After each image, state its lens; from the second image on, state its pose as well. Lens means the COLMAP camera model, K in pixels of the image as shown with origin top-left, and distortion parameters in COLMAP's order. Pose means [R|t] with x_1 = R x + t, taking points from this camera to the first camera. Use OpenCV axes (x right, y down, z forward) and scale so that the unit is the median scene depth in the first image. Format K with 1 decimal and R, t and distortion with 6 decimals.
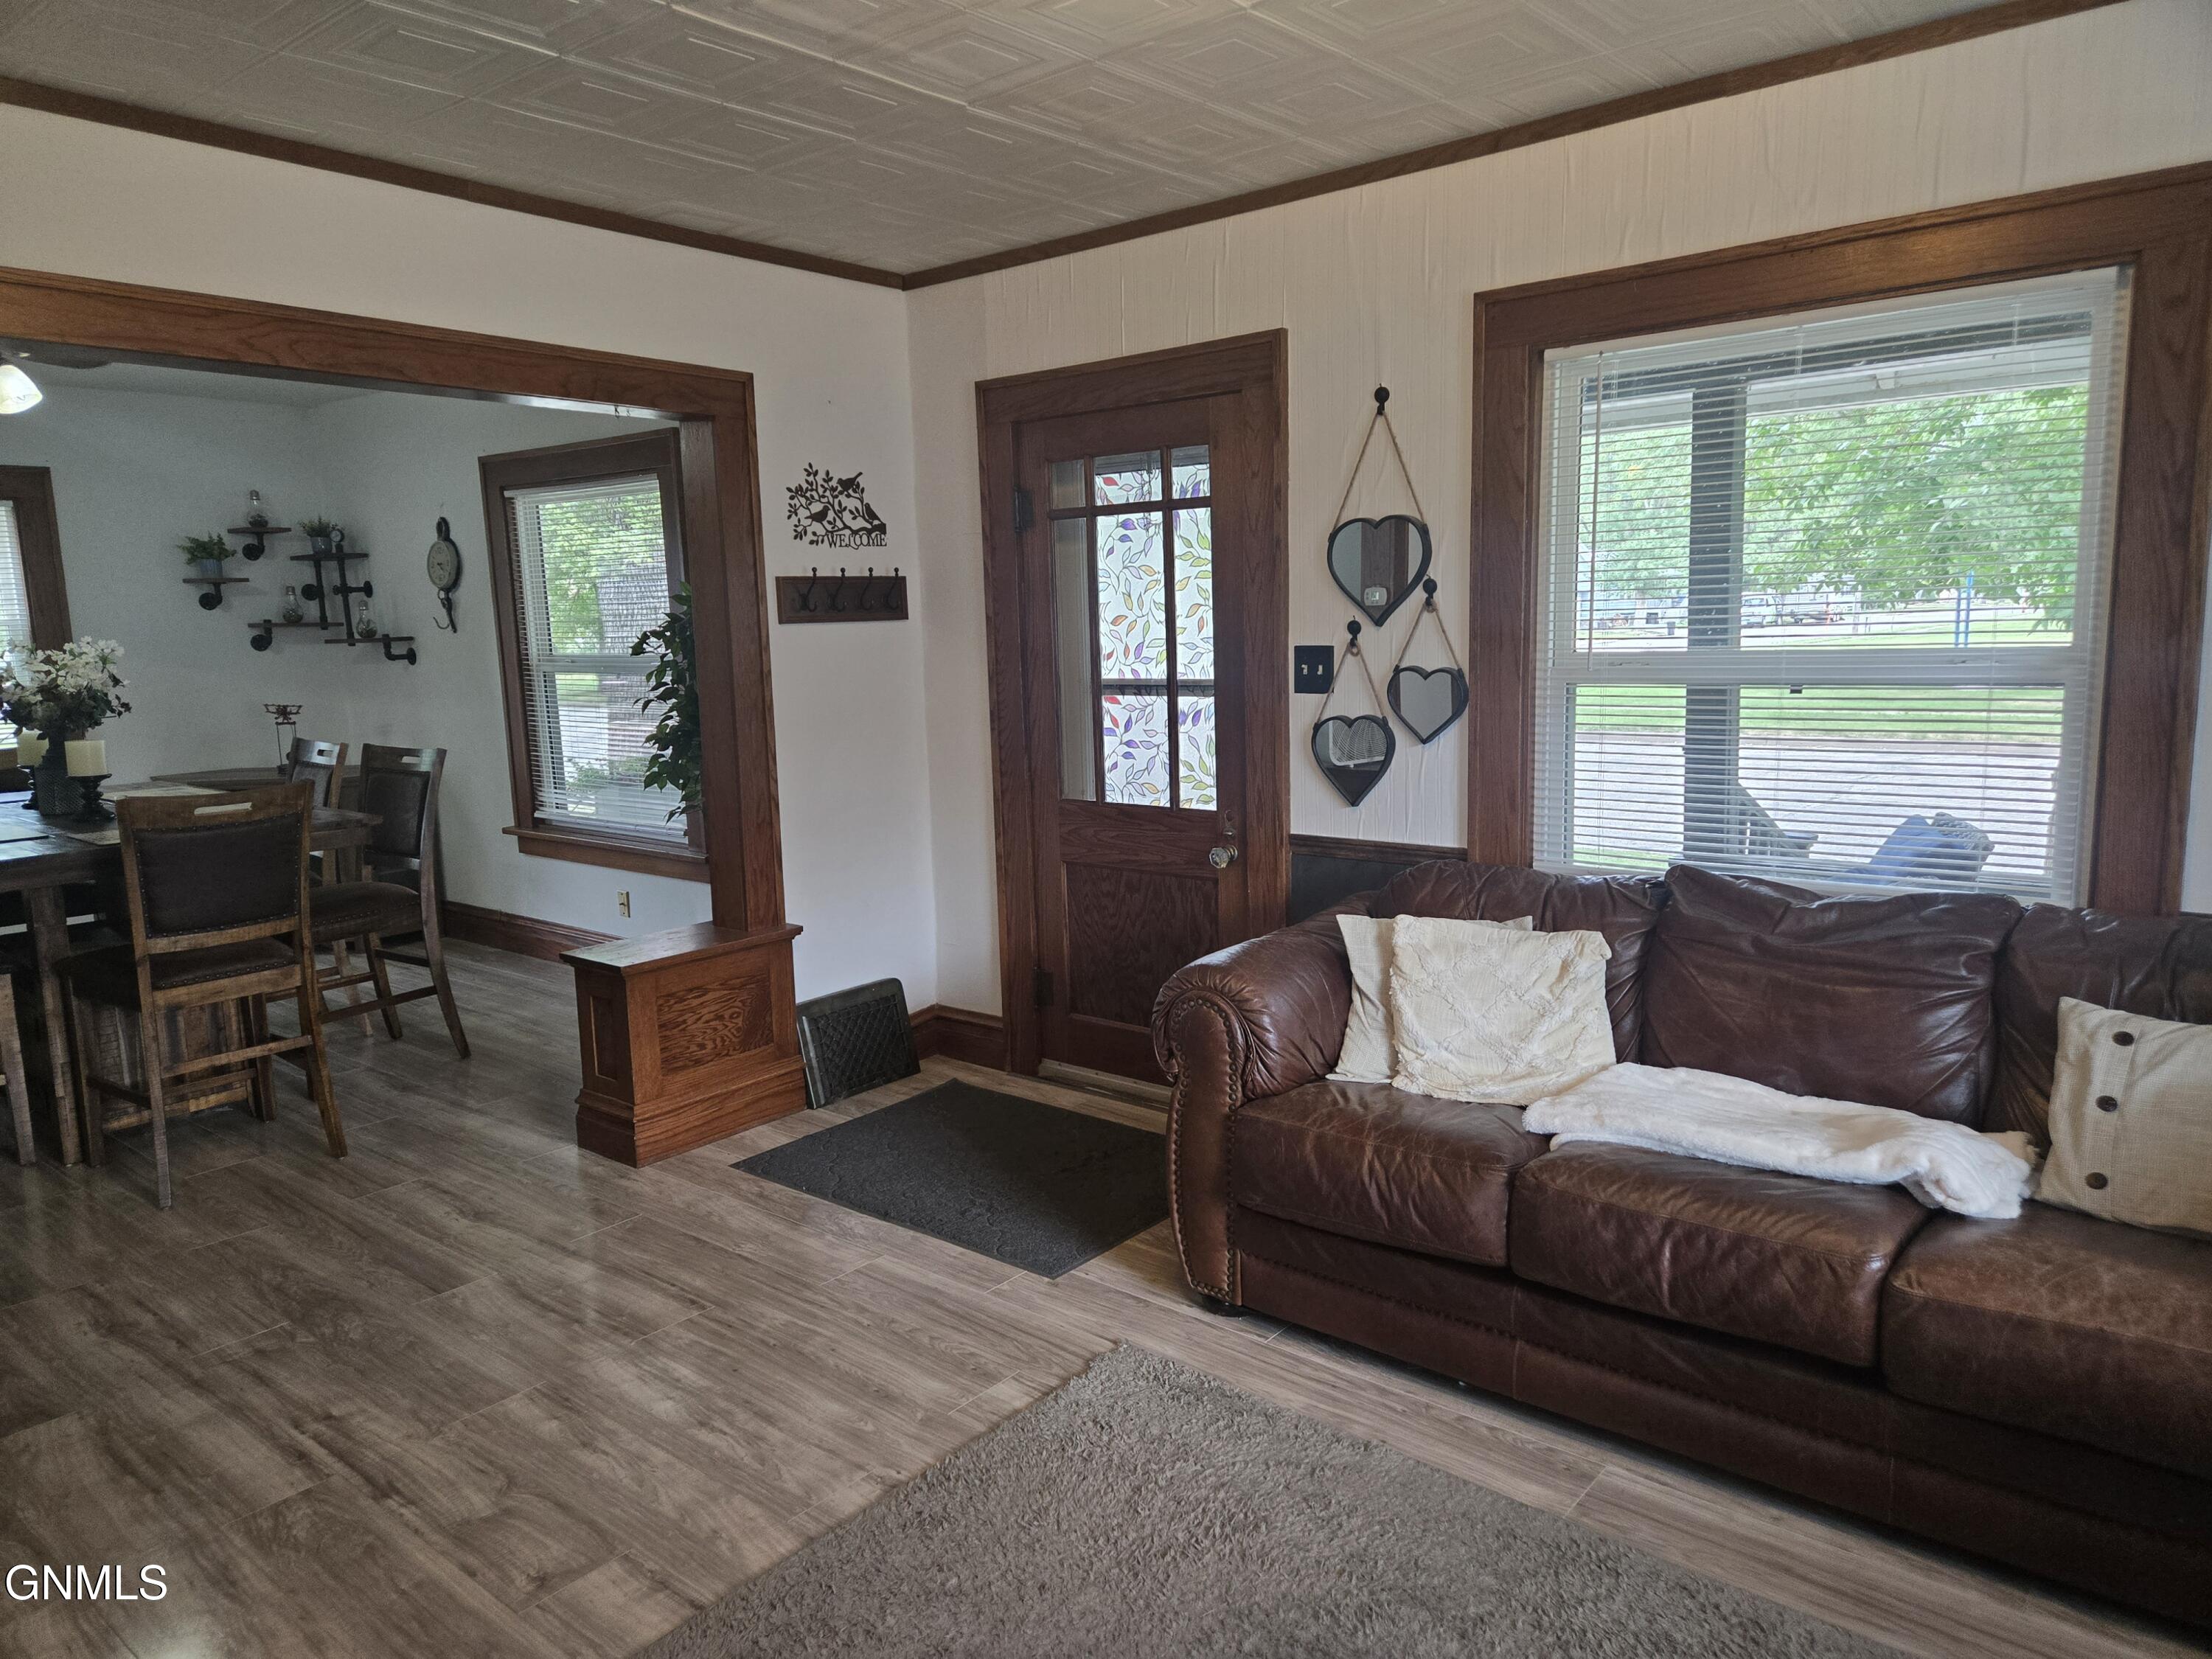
lens RADIAL K [[1466.0, 0, 1106.0], [0, 1466.0, 829.5], [0, 0, 1]] dist [-0.002835, -0.001408]
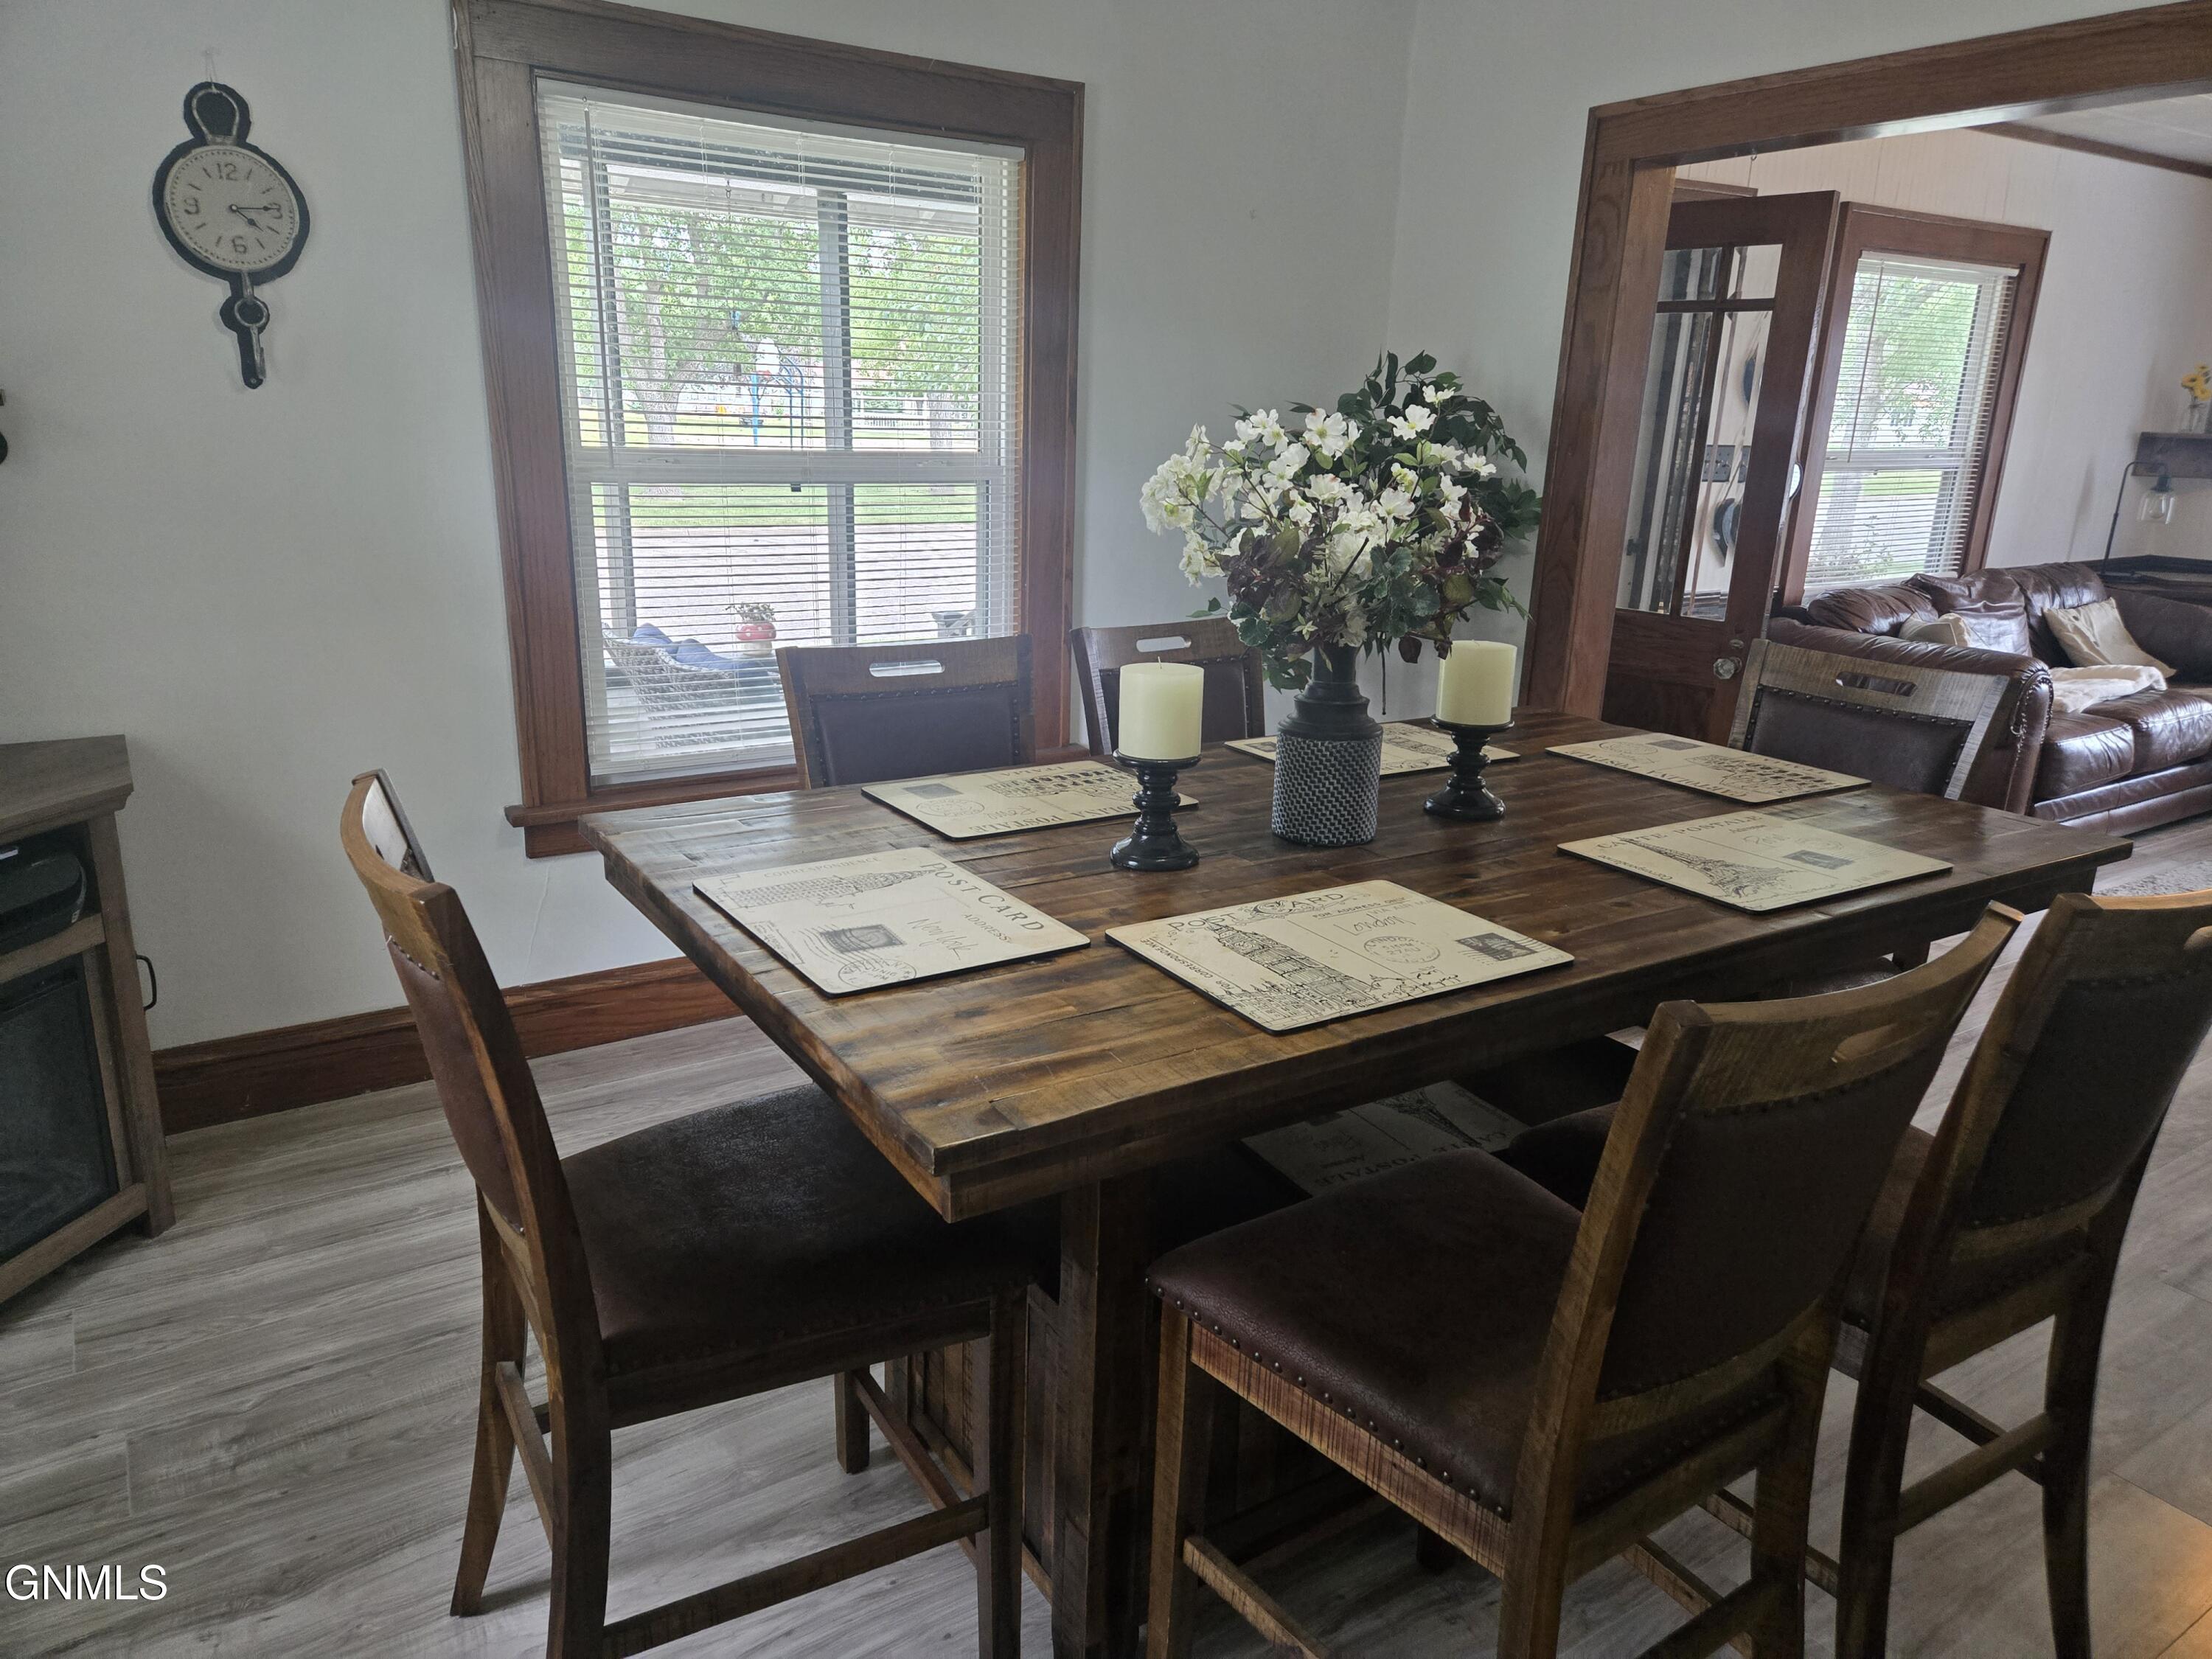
lens RADIAL K [[1466.0, 0, 1106.0], [0, 1466.0, 829.5], [0, 0, 1]] dist [-0.002835, -0.001408]
pose [[0.306620, -0.235037, 0.922357, -0.628063], [0.117301, 0.970977, 0.208432, -0.057991], [-0.944576, 0.044284, 0.325291, 0.517839]]
